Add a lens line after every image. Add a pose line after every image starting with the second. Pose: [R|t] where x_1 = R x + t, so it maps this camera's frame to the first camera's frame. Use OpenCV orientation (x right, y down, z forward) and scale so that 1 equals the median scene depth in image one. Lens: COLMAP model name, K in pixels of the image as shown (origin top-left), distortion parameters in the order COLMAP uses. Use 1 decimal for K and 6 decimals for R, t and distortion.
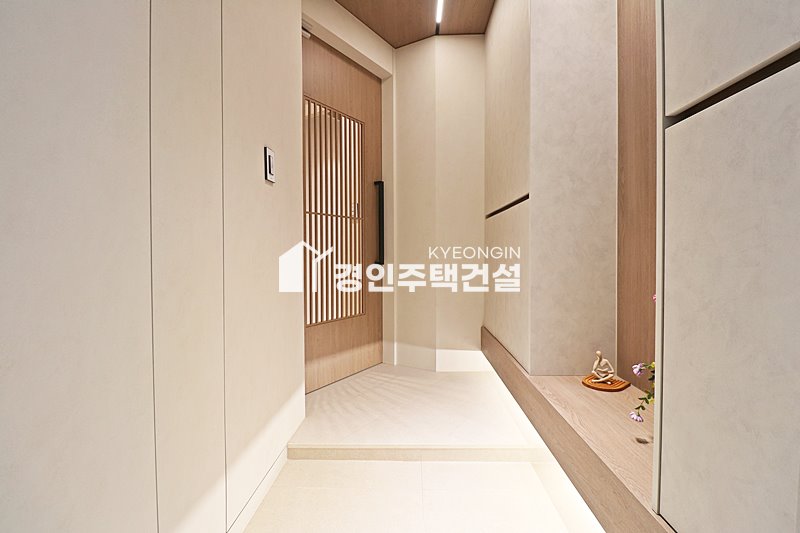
lens RADIAL K [[380.8, 0, 407.1], [0, 380.8, 260.1], [0, 0, 1]] dist [0.001059, -0.014980]
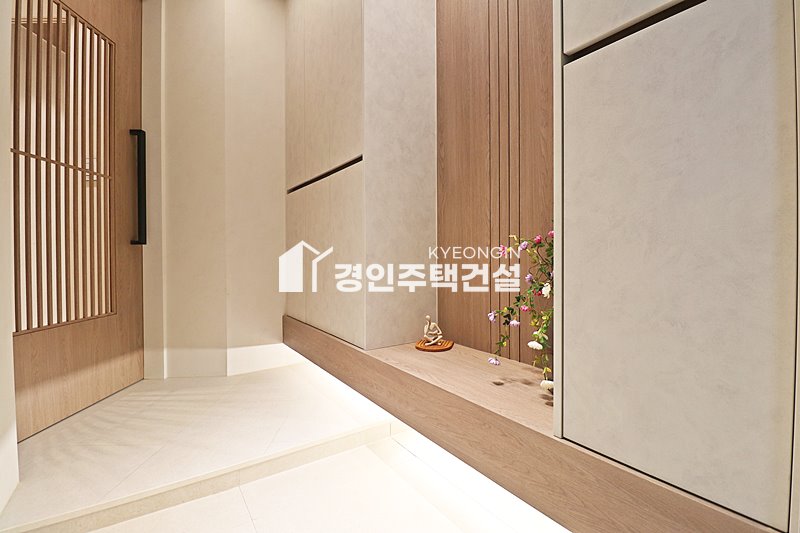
lens RADIAL K [[372.8, 0, 406.4], [0, 372.8, 261.4], [0, 0, 1]] dist [0.000701, -0.012804]
pose [[0.806395, -0.006777, 0.591339, -0.094103], [0.013924, 0.999875, -0.007529, 0.065842], [-0.591214, 0.014305, 0.806388, 0.144168]]
